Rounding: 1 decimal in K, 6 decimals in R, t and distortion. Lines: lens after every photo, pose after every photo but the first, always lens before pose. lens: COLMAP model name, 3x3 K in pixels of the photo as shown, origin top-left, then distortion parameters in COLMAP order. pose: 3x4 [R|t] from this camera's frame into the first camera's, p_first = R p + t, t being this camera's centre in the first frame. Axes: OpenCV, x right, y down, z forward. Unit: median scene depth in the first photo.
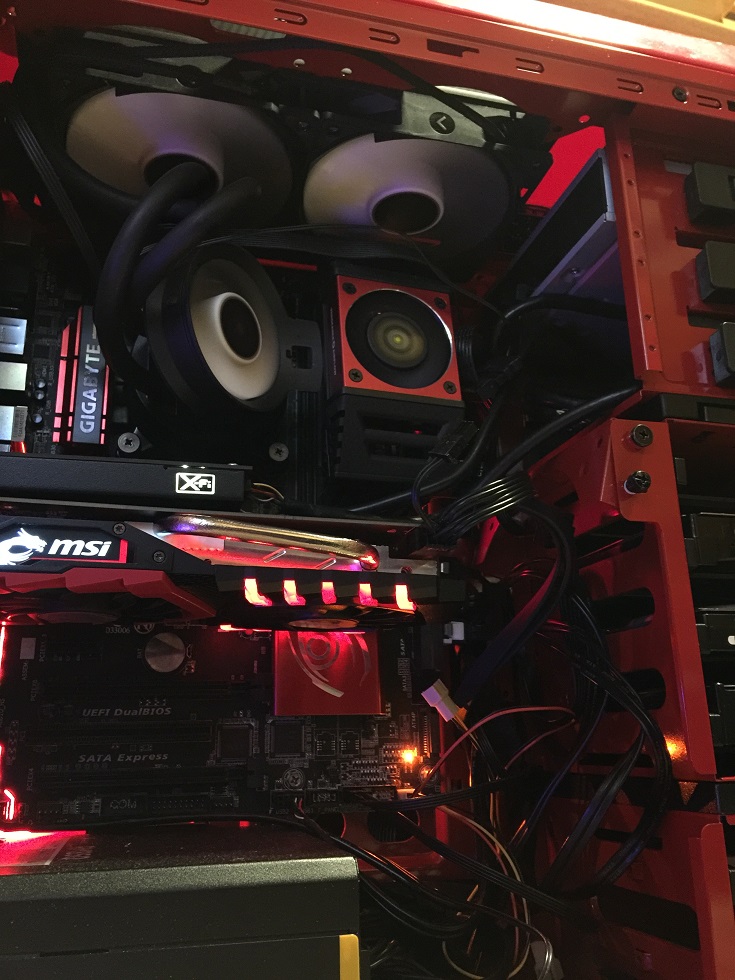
lens RADIAL K [[846.9, 0, 362.6], [0, 846.9, 498.1], [0, 0, 1]] dist [0.029820, -0.029602]
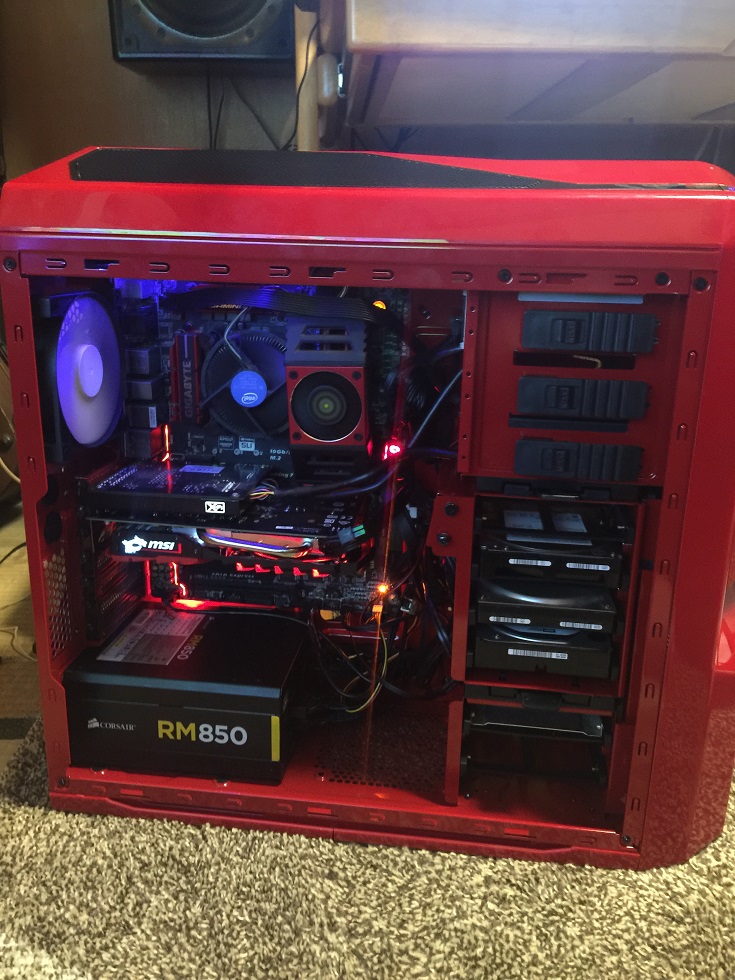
lens RADIAL K [[846.9, 0, 369.8], [0, 846.9, 489.1], [0, 0, 1]] dist [0.029820, -0.029602]
pose [[0.920562, 0.152237, -0.359709, 0.718745], [0.077274, 0.831735, 0.549768, -0.956537], [0.382877, -0.533892, 0.753900, -0.264890]]
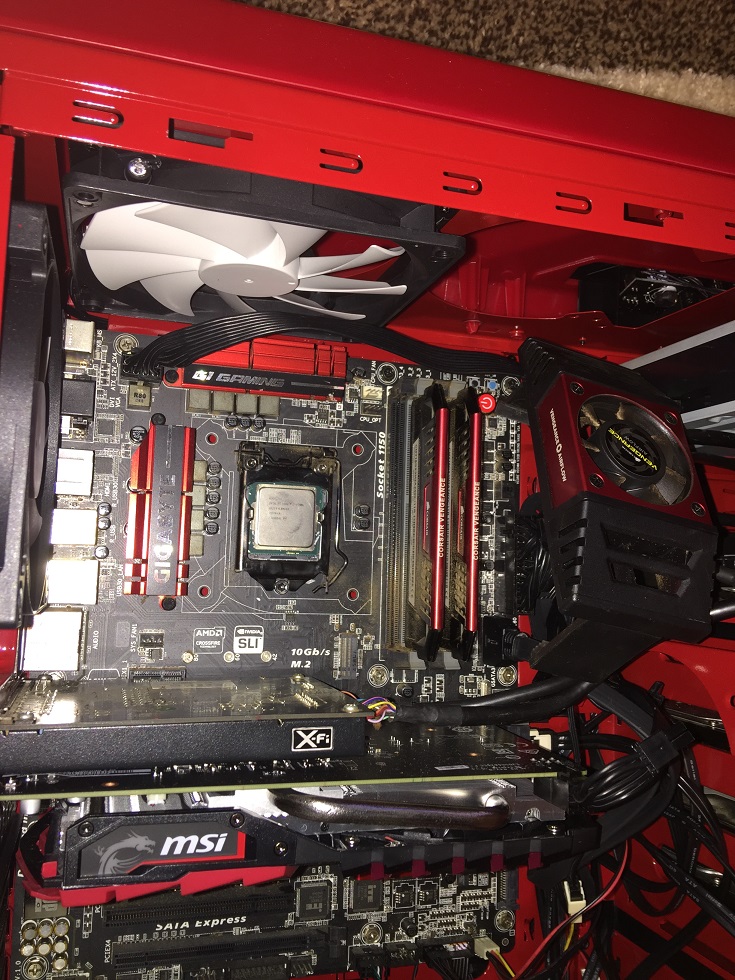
lens RADIAL K [[846.9, 0, 339.1], [0, 846.9, 485.2], [0, 0, 1]] dist [0.029820, -0.029602]
pose [[0.998689, 0.049348, 0.013633, -0.170423], [-0.051097, 0.977362, 0.205311, -0.401550], [-0.003193, -0.205738, 0.978602, 0.165097]]
